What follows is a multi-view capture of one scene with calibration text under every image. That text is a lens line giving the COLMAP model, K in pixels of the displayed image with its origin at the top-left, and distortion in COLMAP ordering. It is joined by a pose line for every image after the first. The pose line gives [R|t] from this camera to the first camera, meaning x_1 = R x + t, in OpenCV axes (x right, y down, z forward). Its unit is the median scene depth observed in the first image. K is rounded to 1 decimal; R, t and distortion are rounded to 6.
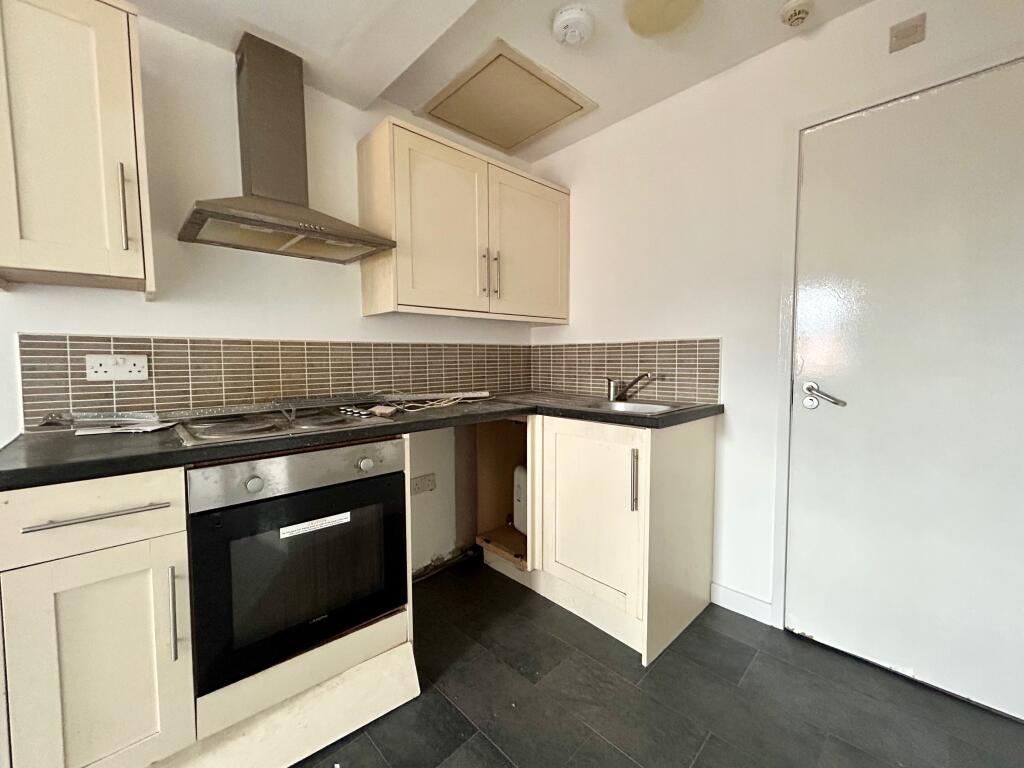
lens RADIAL K [[413.7, 0, 508.6], [0, 413.7, 380.6], [0, 0, 1]] dist [0.001676, 0.000321]
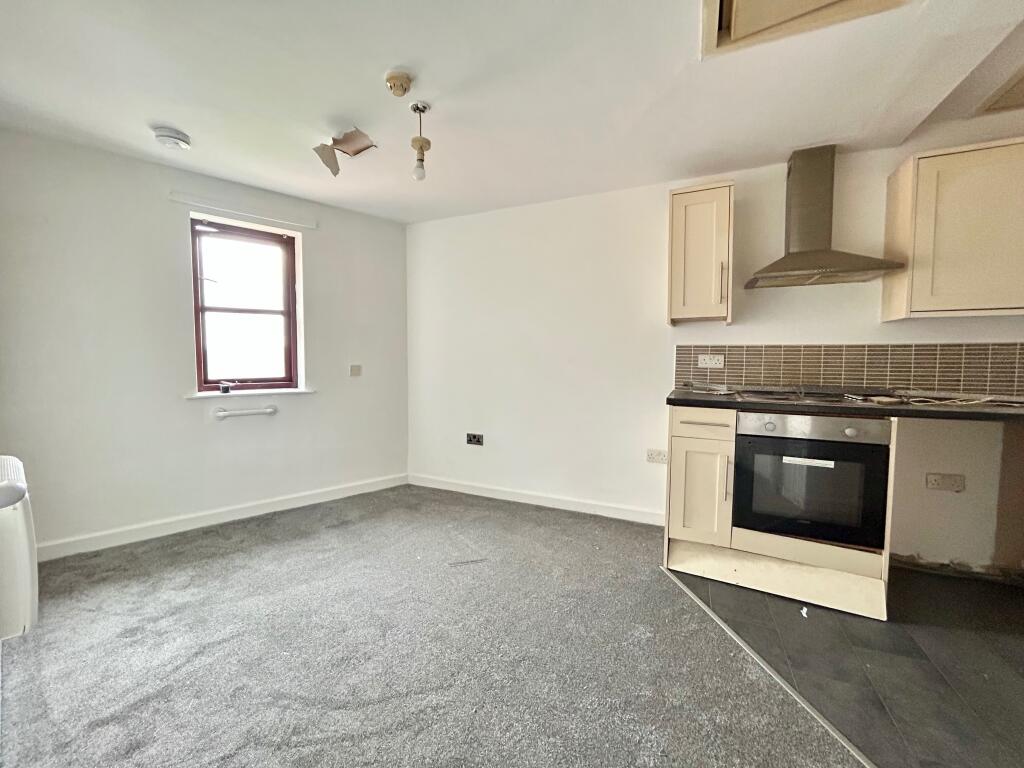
lens RADIAL K [[413.7, 0, 508.6], [0, 413.7, 380.6], [0, 0, 1]] dist [0.001676, 0.000321]
pose [[0.375491, 0.059187, -0.924934, 0.472531], [-0.059074, 0.997458, 0.039846, 0.035762], [0.924941, 0.039678, 0.378033, -0.572732]]
